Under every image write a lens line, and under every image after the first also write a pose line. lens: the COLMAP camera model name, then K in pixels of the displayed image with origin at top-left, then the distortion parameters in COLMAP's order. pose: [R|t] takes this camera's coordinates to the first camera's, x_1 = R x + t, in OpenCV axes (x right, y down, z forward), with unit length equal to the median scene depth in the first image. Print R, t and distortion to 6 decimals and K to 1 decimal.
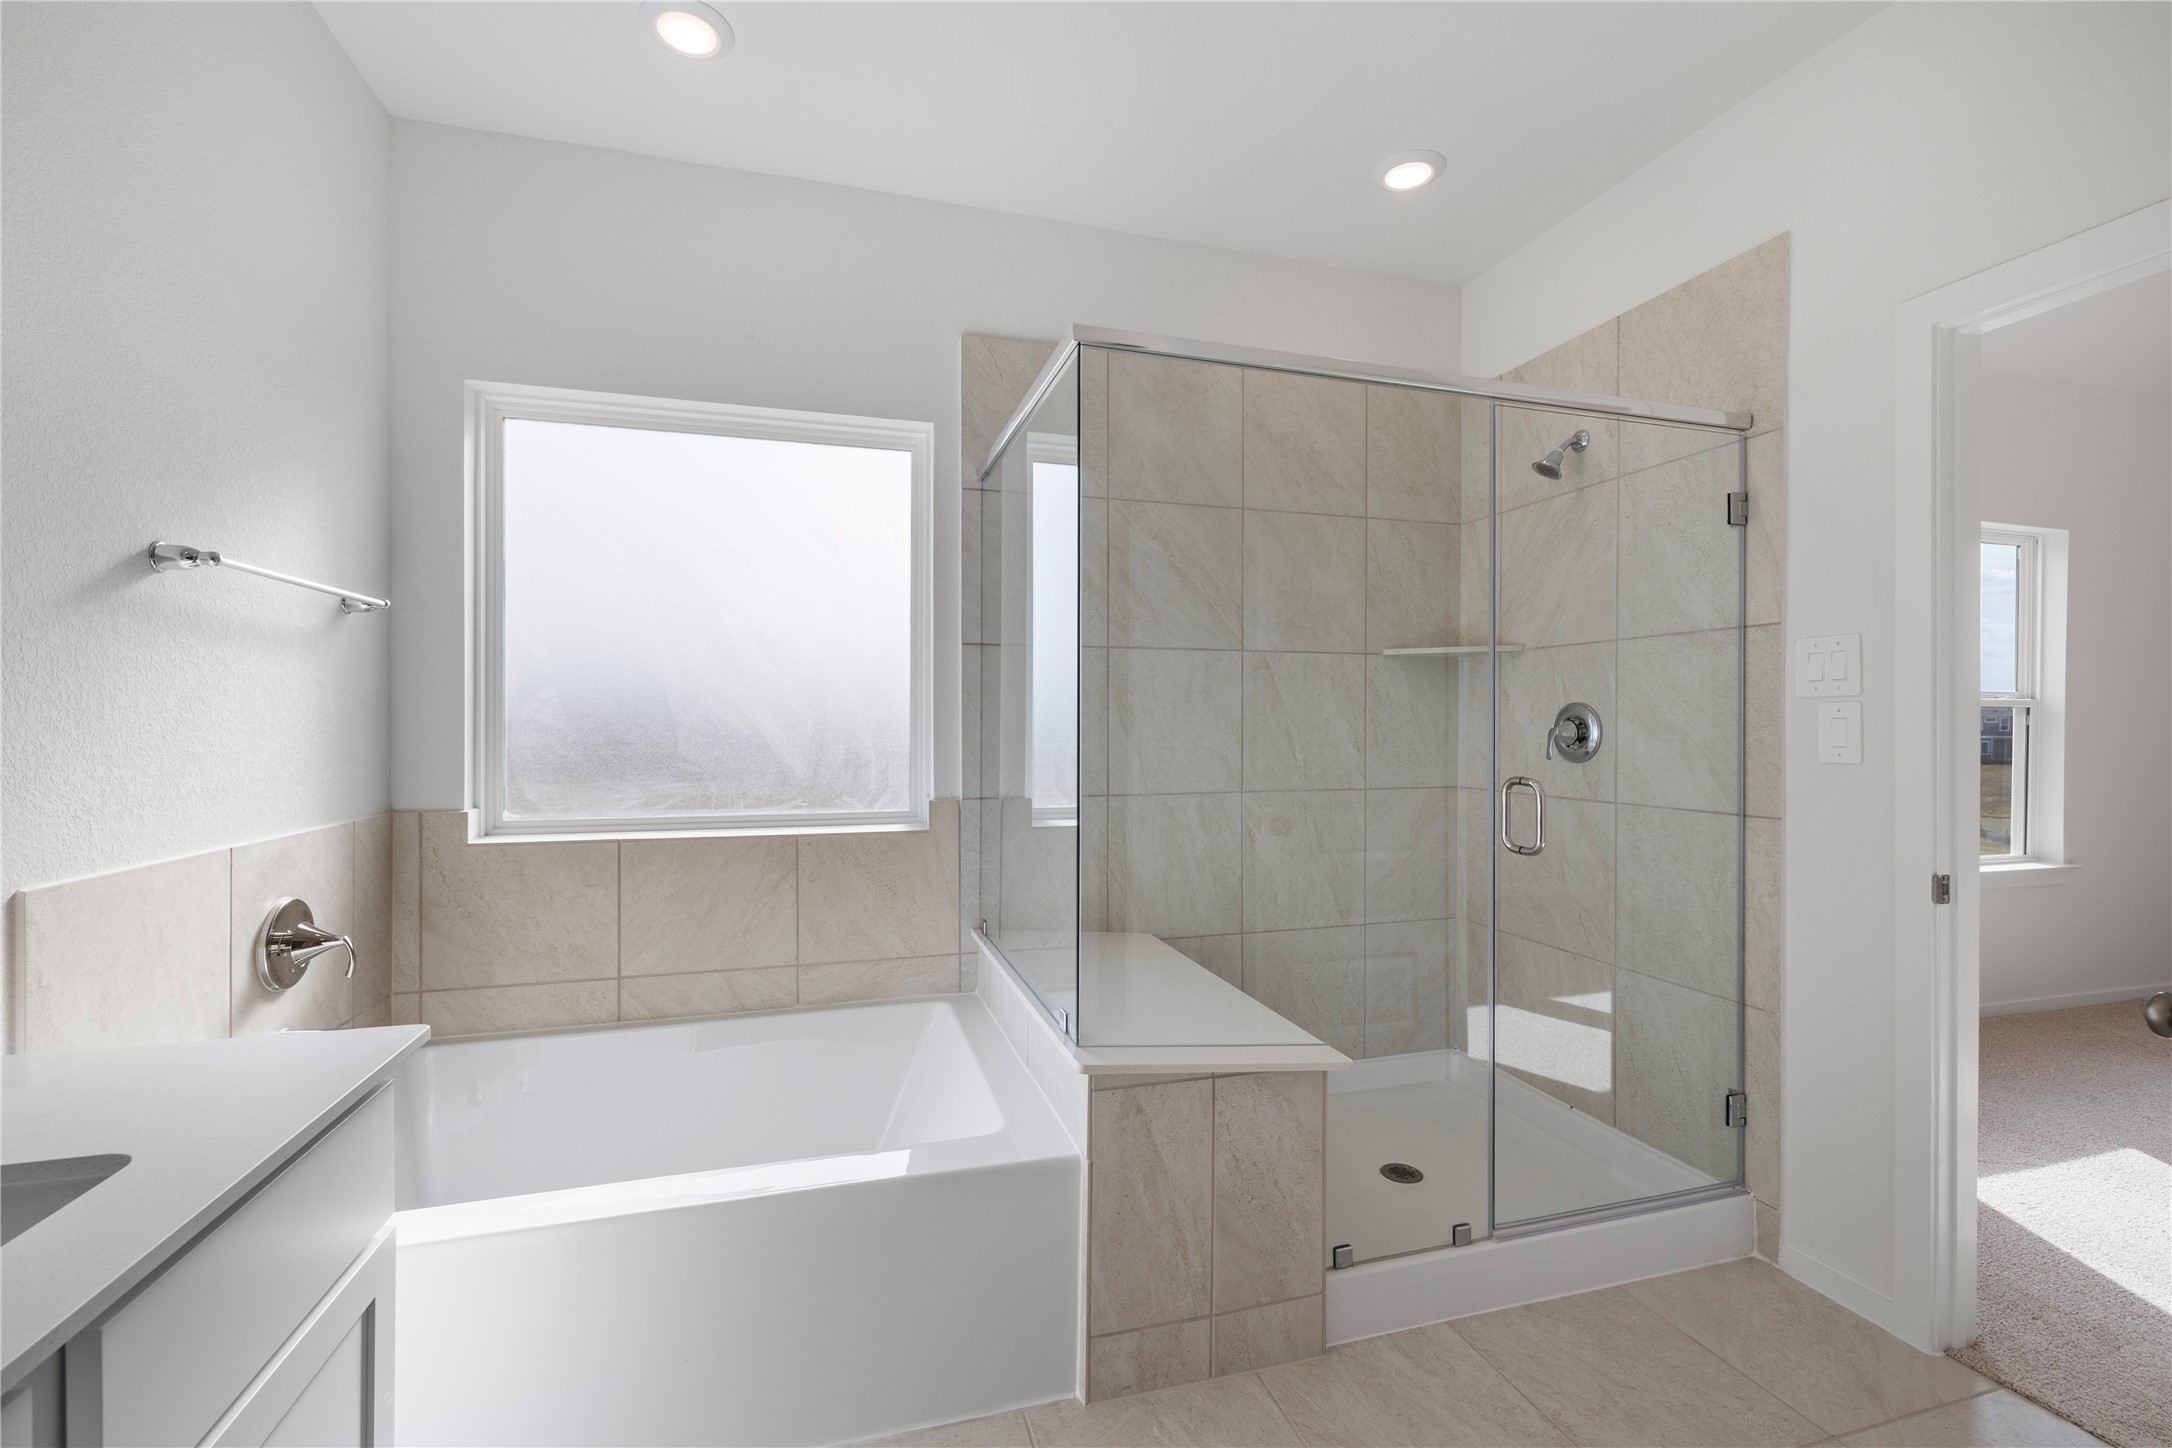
lens RADIAL K [[915.8, 0, 1086.0], [0, 915.8, 724.0], [0, 0, 1]] dist [-0.001050, 0.000761]
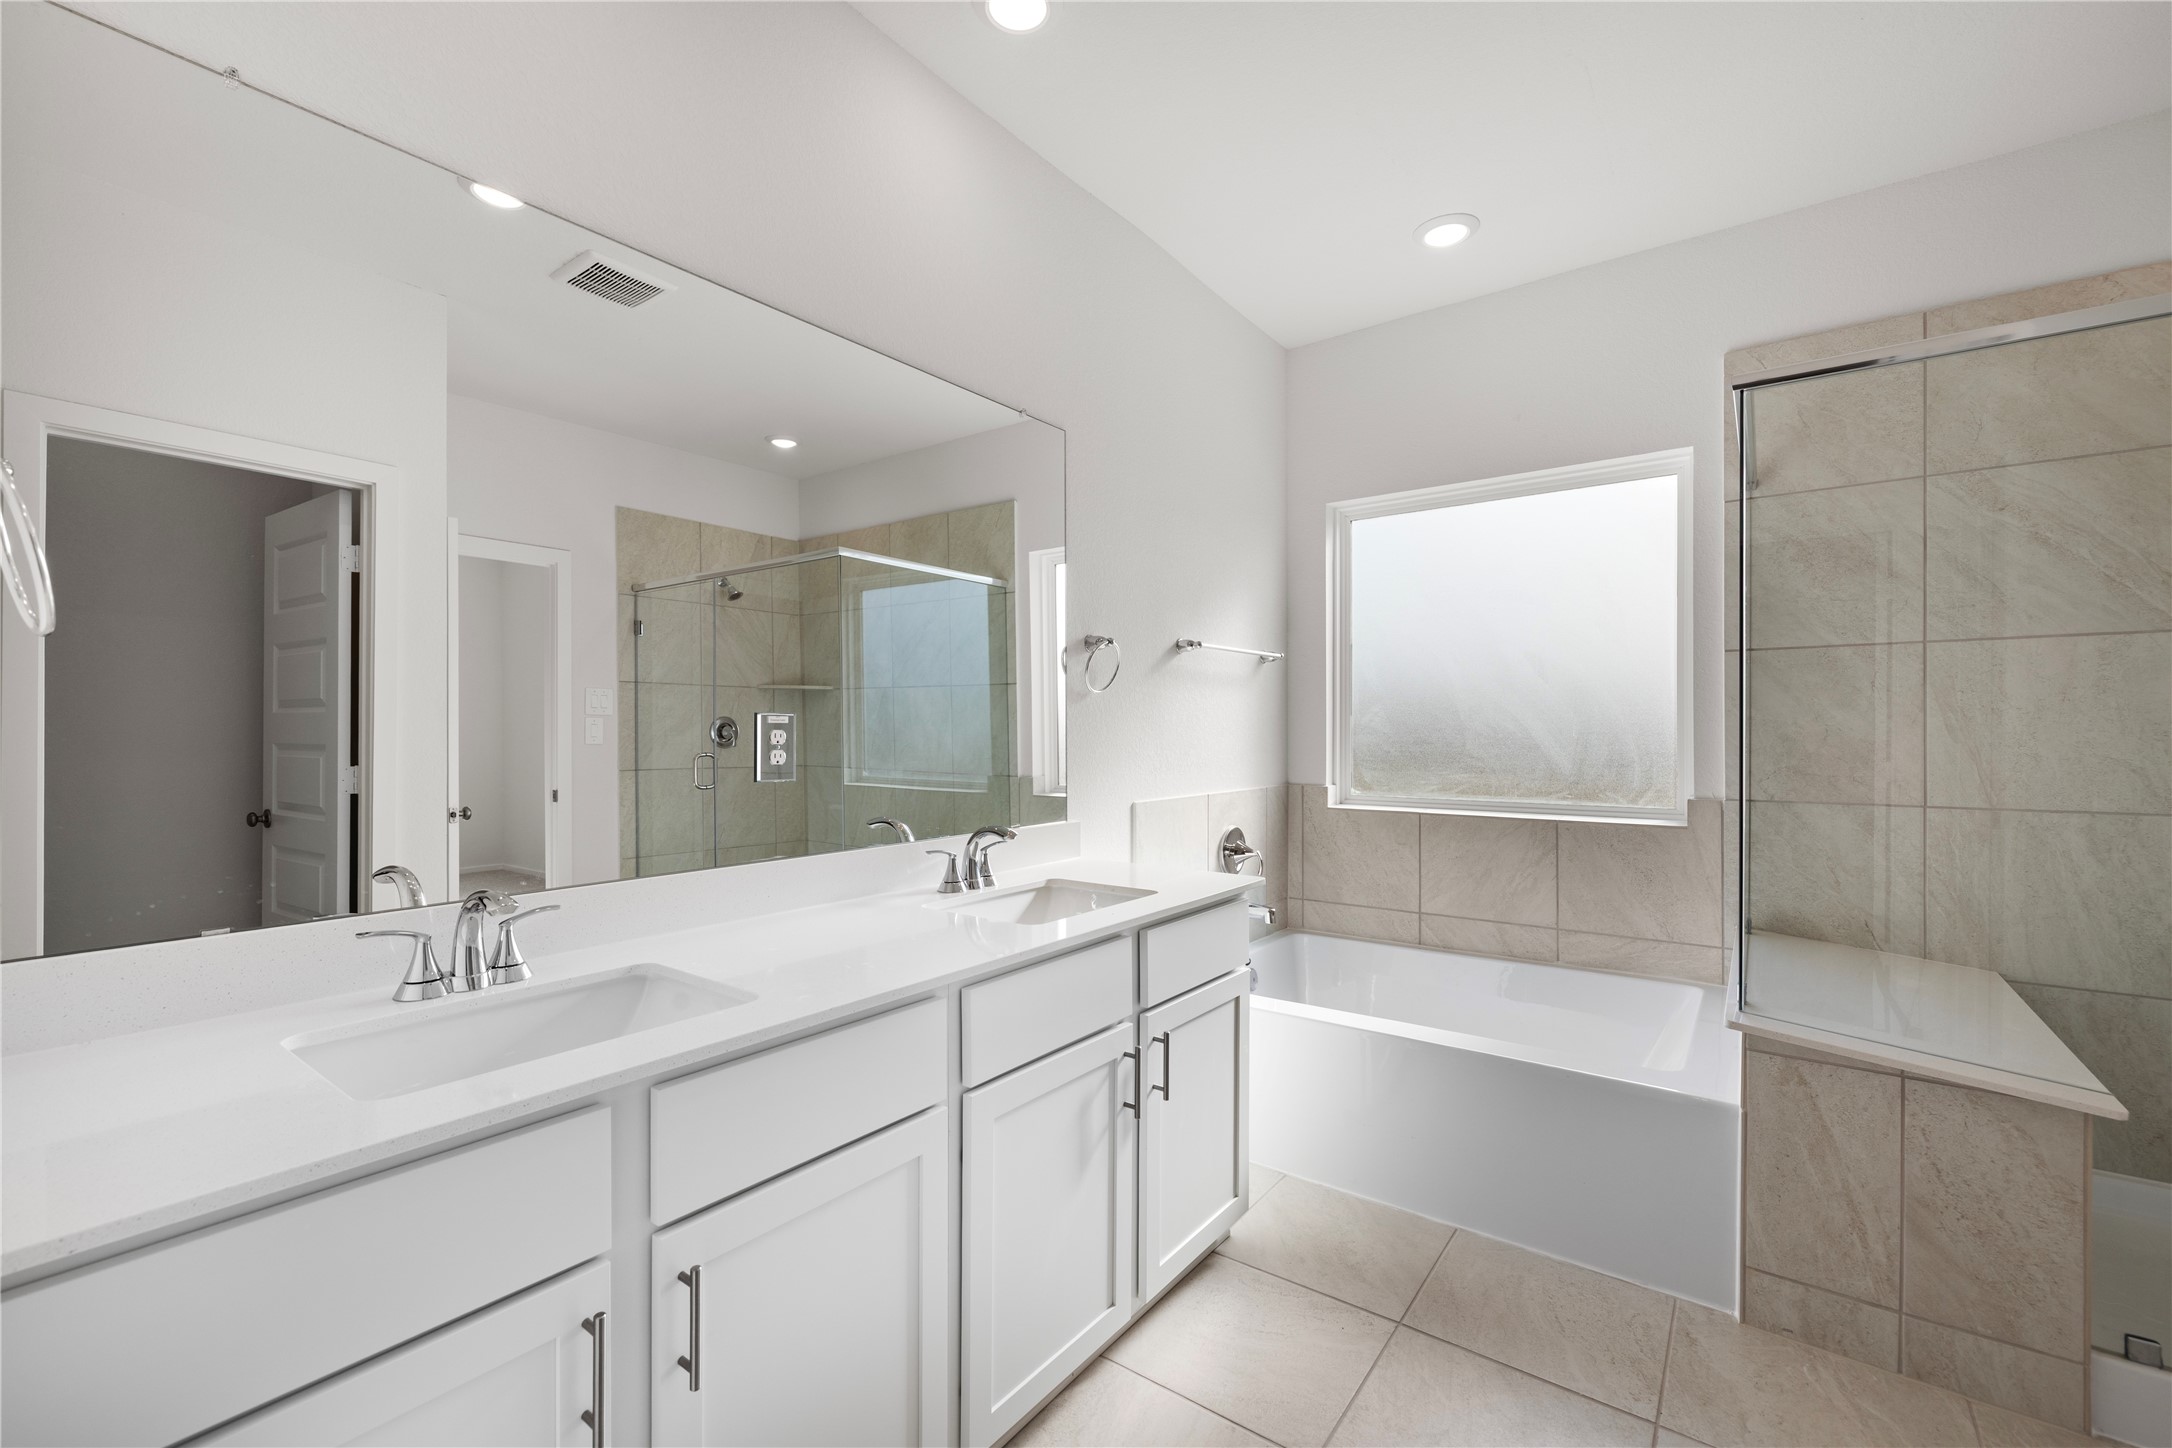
lens RADIAL K [[915.8, 0, 1086.0], [0, 915.8, 724.0], [0, 0, 1]] dist [-0.001050, 0.000761]
pose [[0.601890, -0.007818, -0.798541, 0.311483], [0.001548, 0.999962, -0.008623, 0.003986], [0.798578, 0.003954, 0.601879, -0.249731]]
